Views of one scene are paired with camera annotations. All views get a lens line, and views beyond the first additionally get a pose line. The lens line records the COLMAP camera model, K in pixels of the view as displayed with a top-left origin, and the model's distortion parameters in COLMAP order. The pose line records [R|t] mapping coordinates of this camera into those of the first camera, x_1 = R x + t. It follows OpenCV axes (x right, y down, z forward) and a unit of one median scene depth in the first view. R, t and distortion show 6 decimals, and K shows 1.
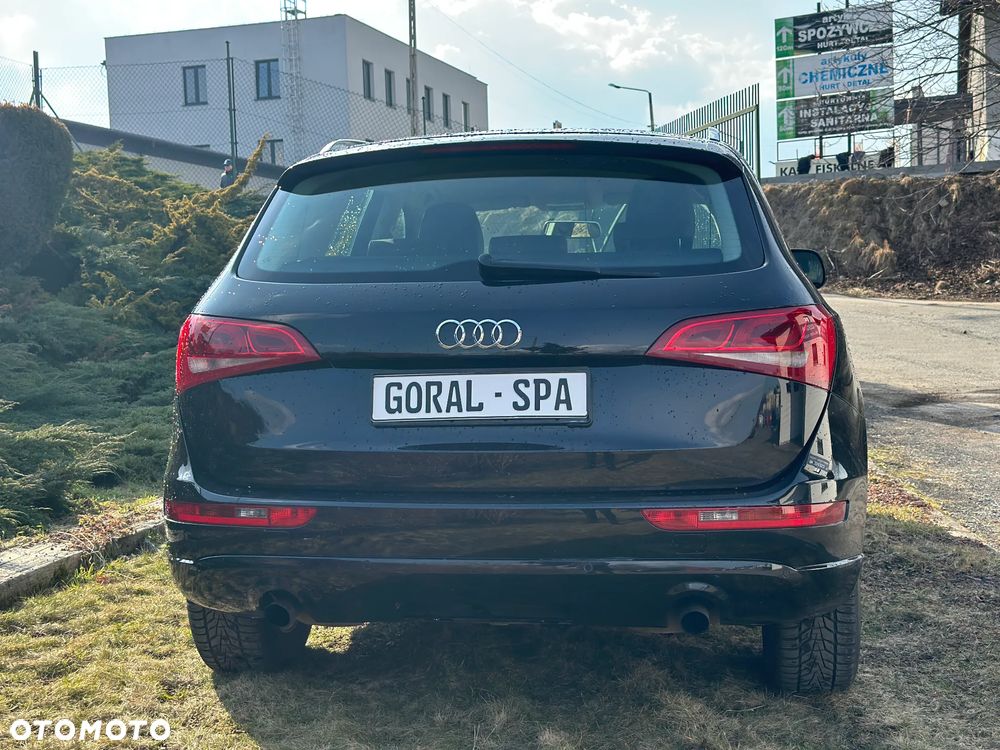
lens RADIAL K [[1406.1, 0, 493.6], [0, 1406.1, 374.7], [0, 0, 1]] dist [0.211229, -0.469606]
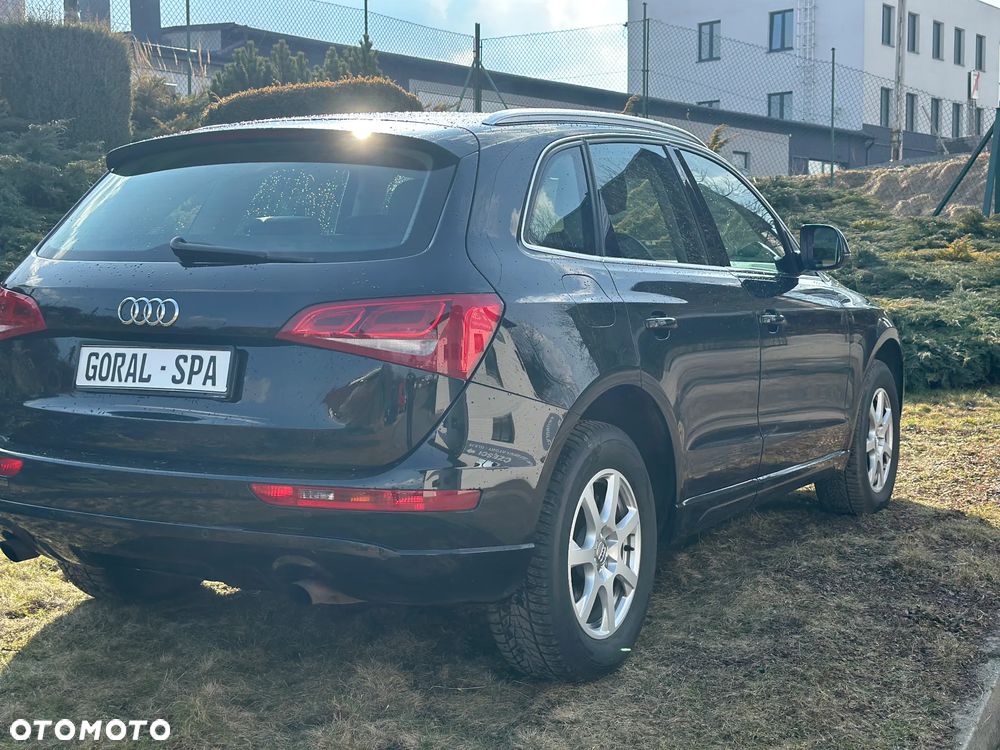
lens RADIAL K [[1406.1, 0, 493.6], [0, 1406.1, 374.7], [0, 0, 1]] dist [0.211229, -0.469606]
pose [[0.922224, 0.049970, -0.383413, 0.652273], [-0.037335, 0.998489, 0.040332, -0.034032], [0.384848, -0.022881, 0.922696, 0.090461]]
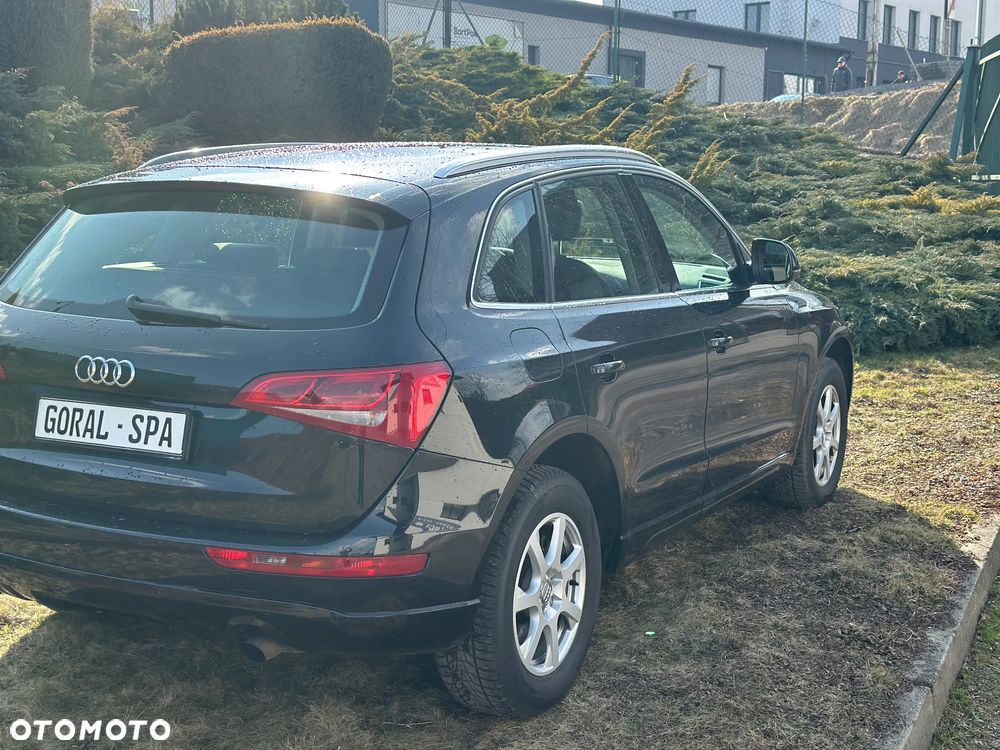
lens RADIAL K [[1407.1, 0, 489.1], [0, 1407.1, 392.4], [0, 0, 1]] dist [0.218233, -0.511328]
pose [[0.927903, 0.088108, -0.362261, 0.674464], [-0.046873, 0.991533, 0.121097, -0.161268], [0.369863, -0.095386, 0.924177, 0.071176]]
